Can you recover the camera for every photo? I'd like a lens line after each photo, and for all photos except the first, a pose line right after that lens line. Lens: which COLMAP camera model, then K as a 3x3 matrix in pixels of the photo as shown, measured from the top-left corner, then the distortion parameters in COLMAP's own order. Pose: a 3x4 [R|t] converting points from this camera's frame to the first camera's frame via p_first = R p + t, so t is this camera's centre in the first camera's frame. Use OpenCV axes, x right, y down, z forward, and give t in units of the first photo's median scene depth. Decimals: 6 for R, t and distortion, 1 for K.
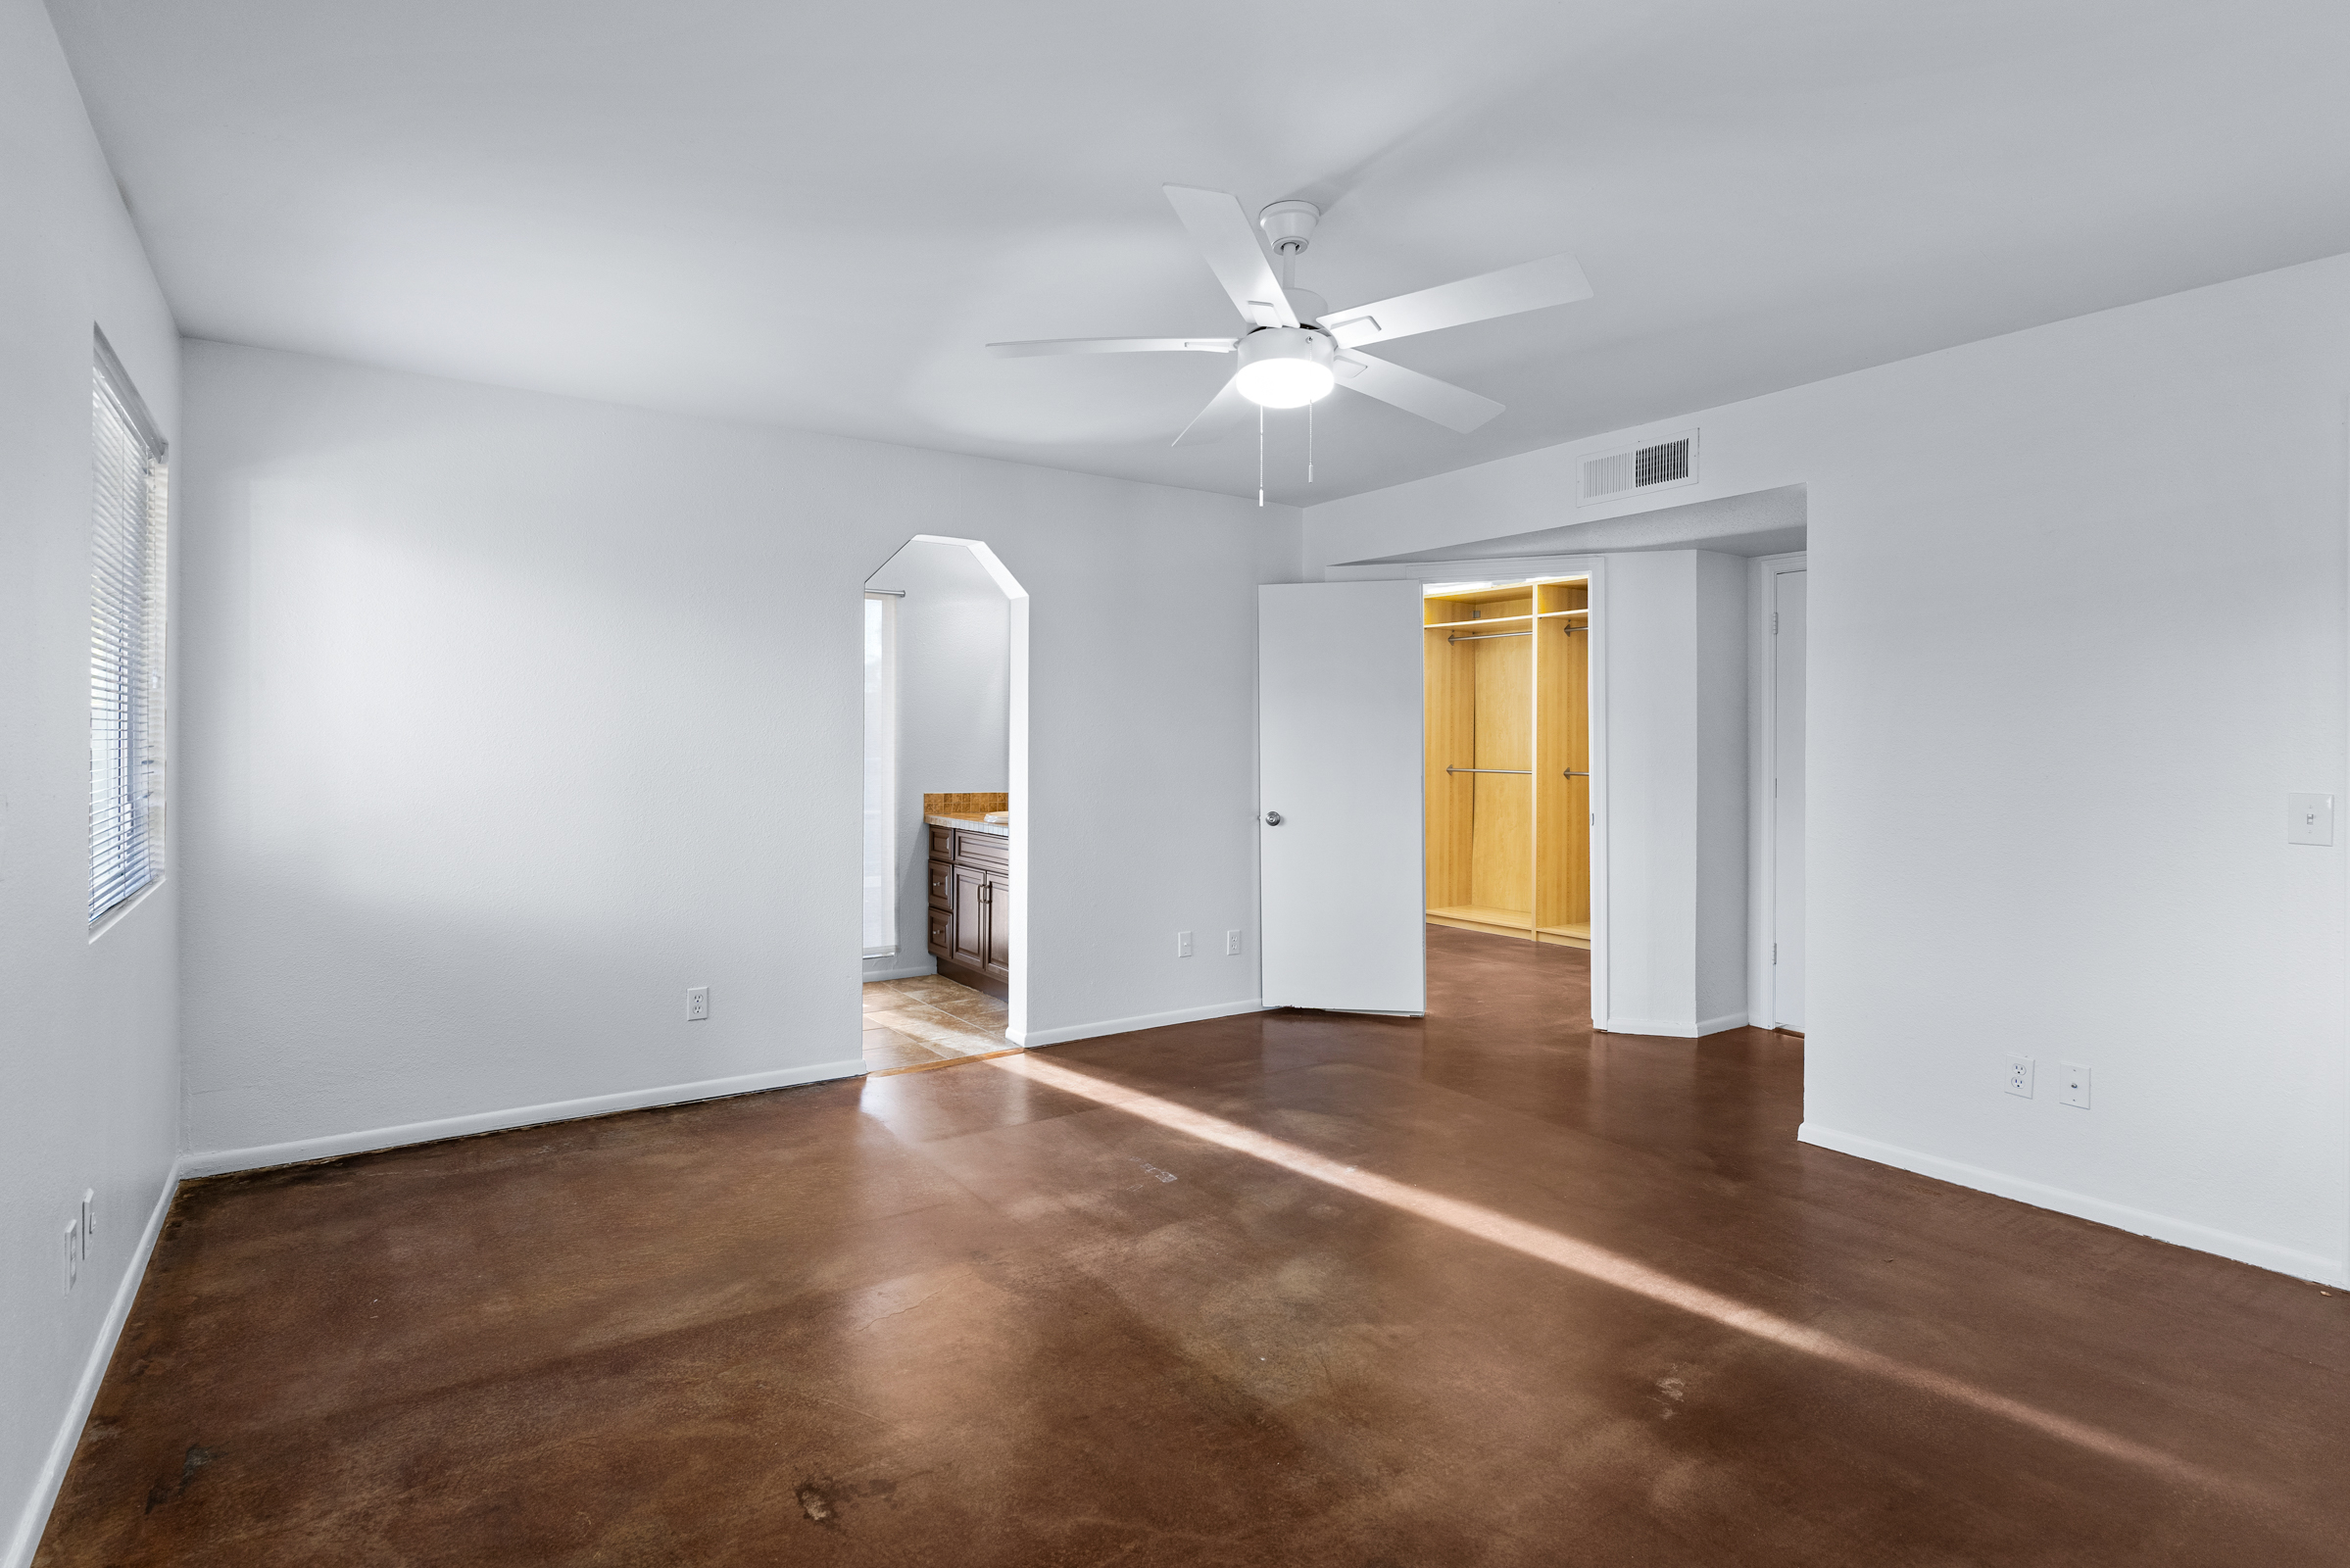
lens RADIAL K [[1211.5, 0, 1176.0], [0, 1211.5, 760.0], [0, 0, 1]] dist [0.001574, -0.000411]
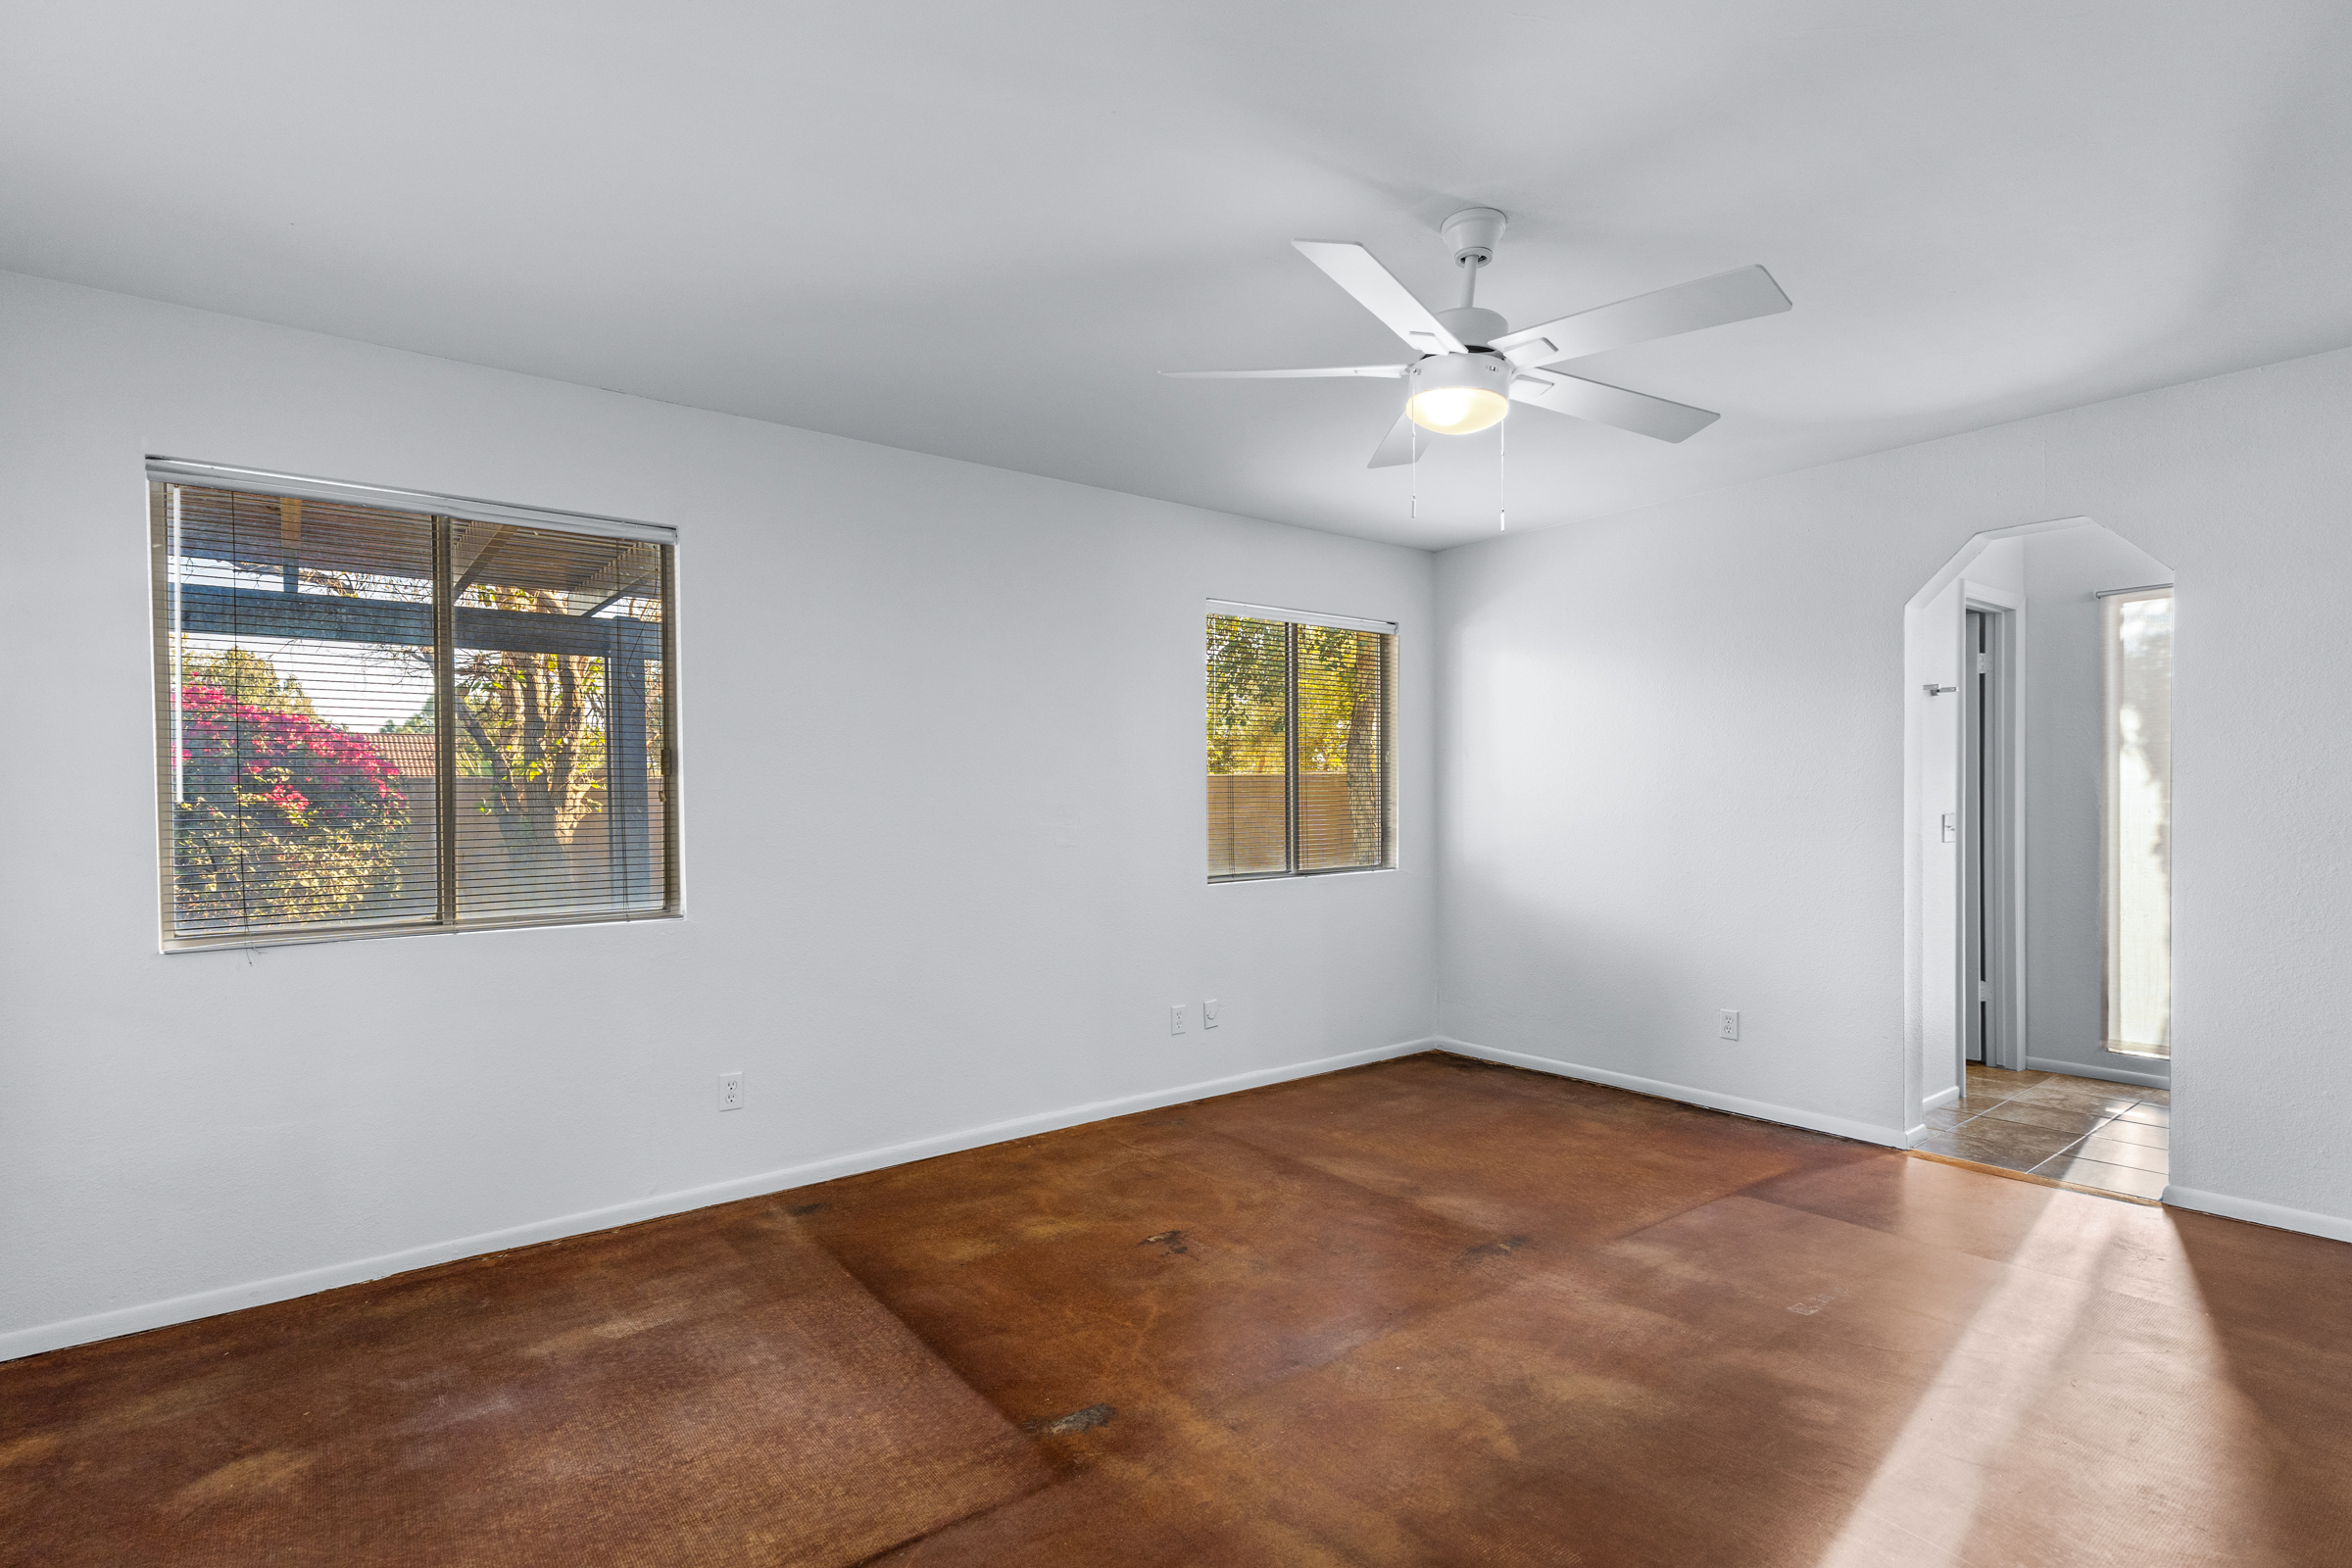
lens RADIAL K [[1114.4, 0, 1180.8], [0, 1114.4, 780.9], [0, 0, 1]] dist [0.003550, 0.000248]
pose [[0.066381, -0.021706, -0.997558, 0.764253], [-0.003972, 0.999750, -0.022018, 0.000408], [0.997786, 0.005424, 0.066278, 0.540184]]
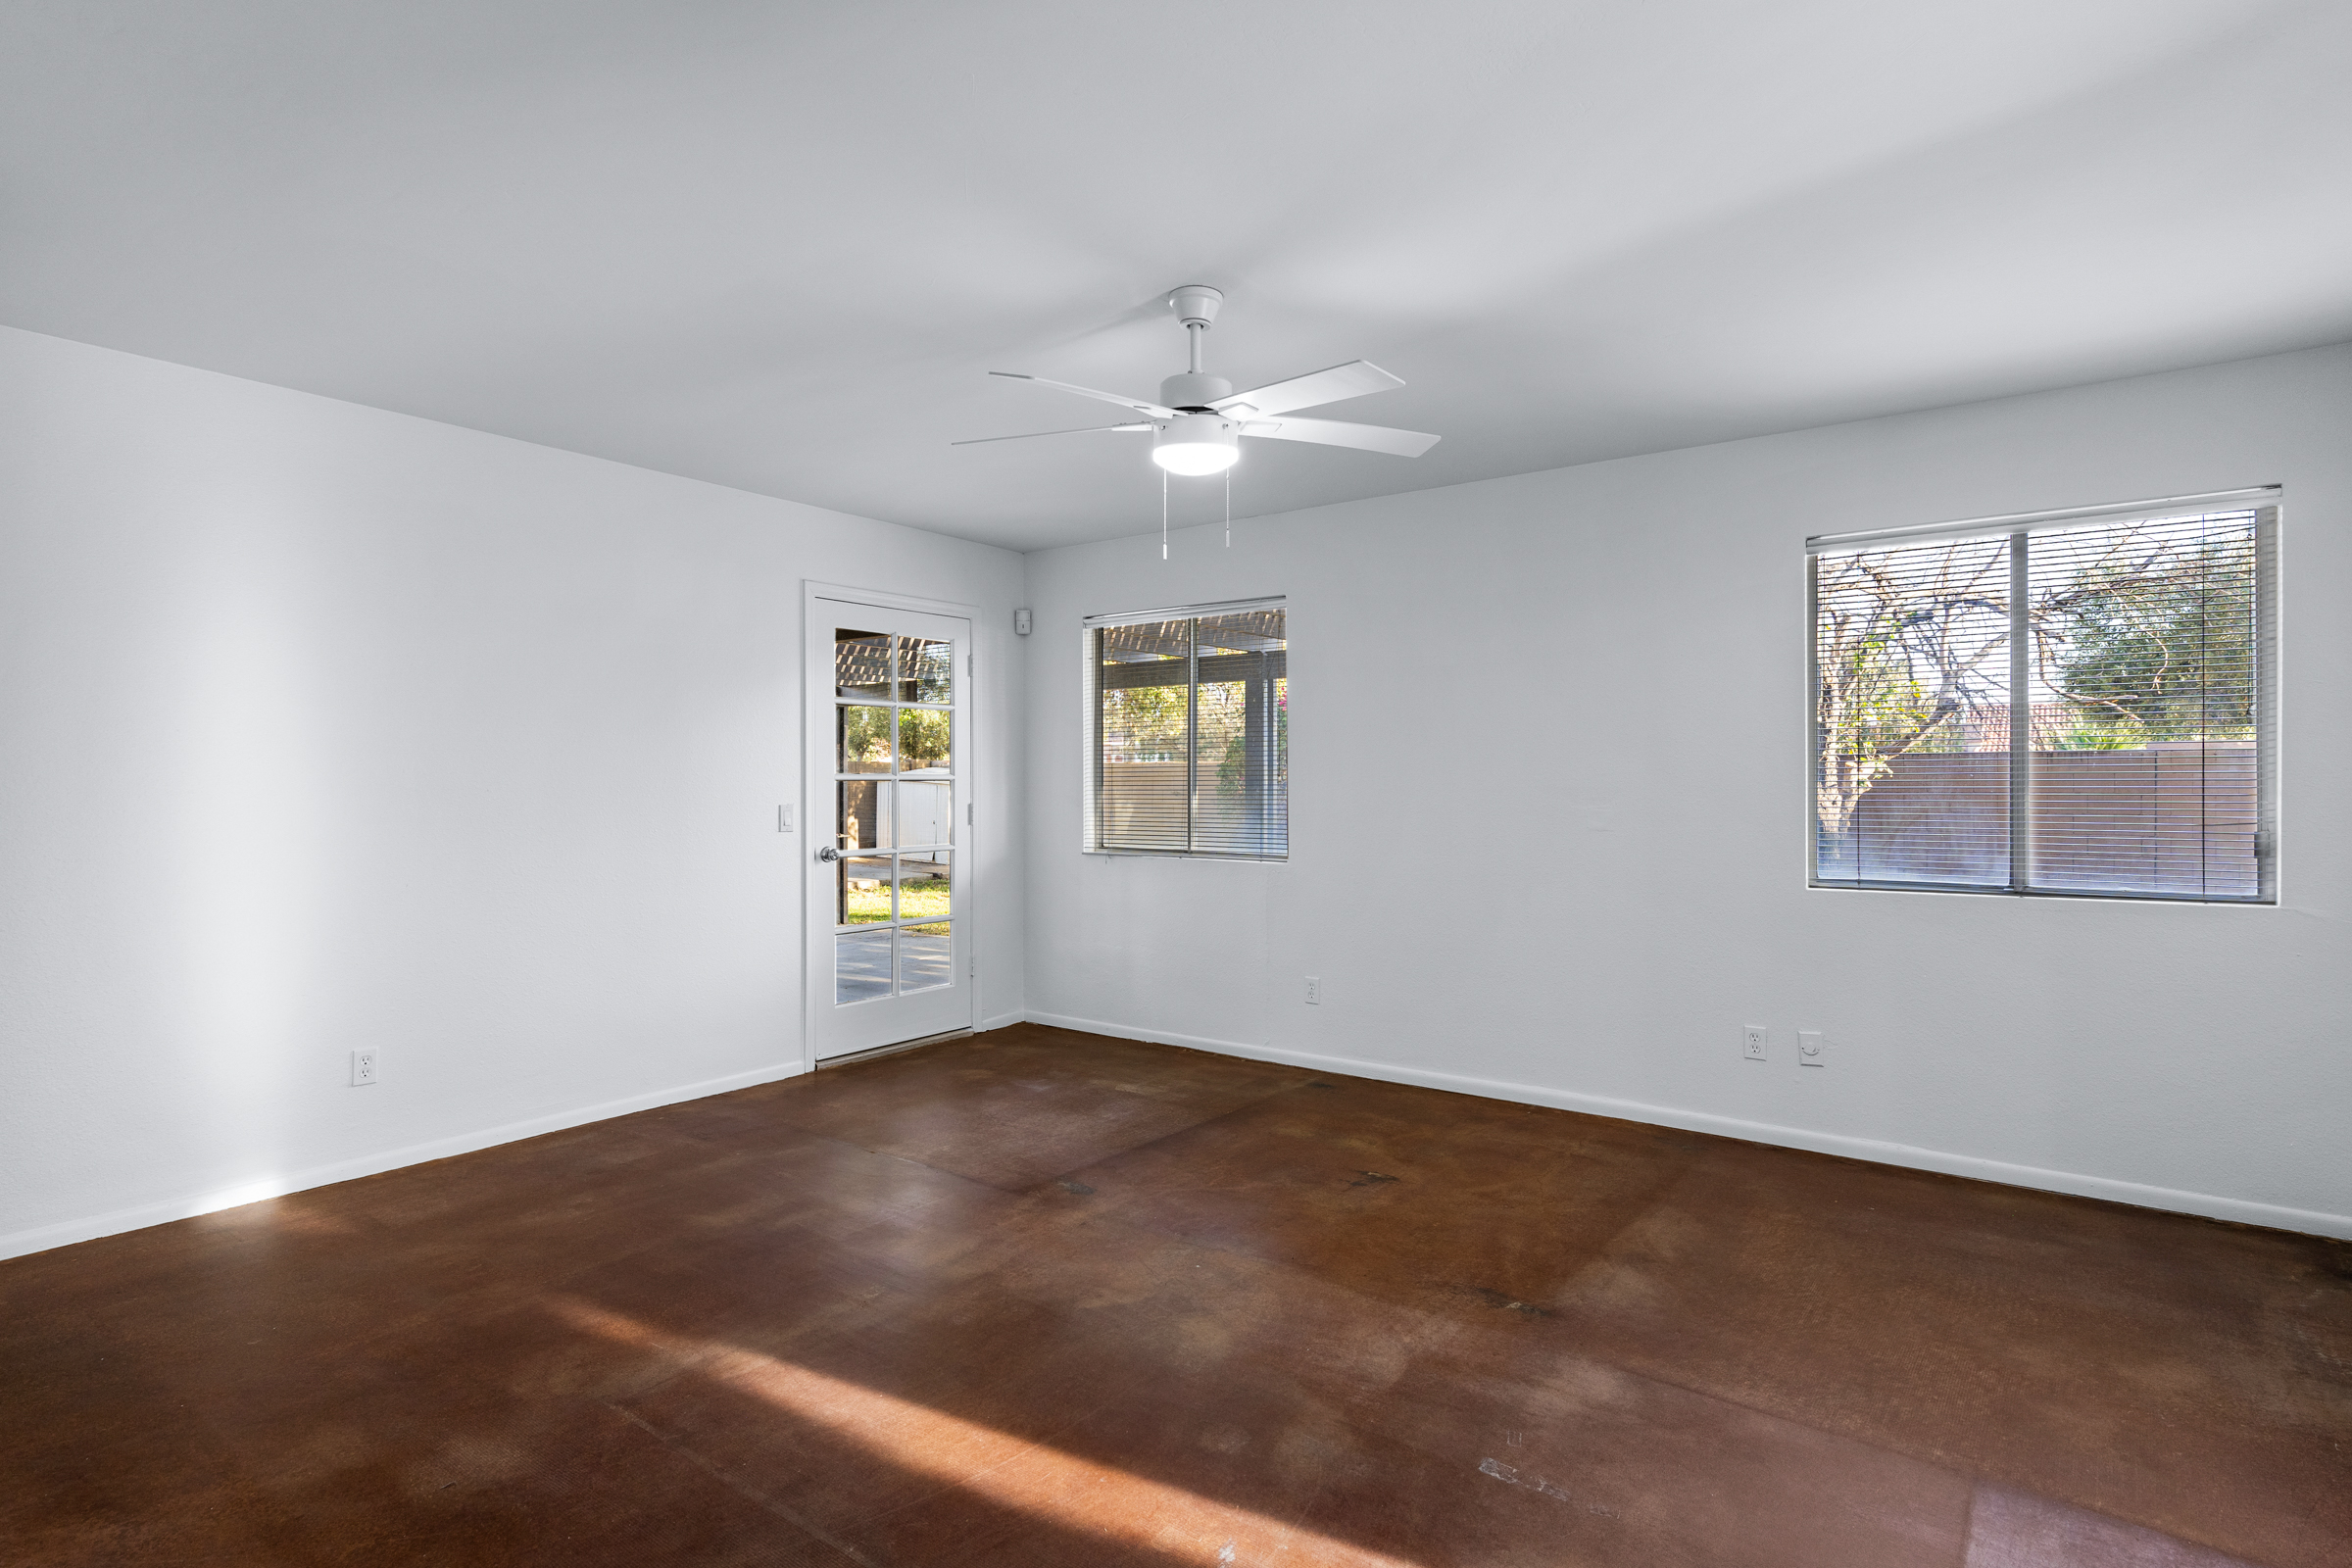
lens RADIAL K [[1212.6, 0, 1198.4], [0, 1212.6, 784.4], [0, 0, 1]] dist [0.001574, -0.000411]
pose [[-0.942980, -0.001046, -0.332848, 0.355542], [-0.005346, 0.999914, 0.012002, -0.012561], [0.332806, 0.013097, -0.942904, 1.584111]]
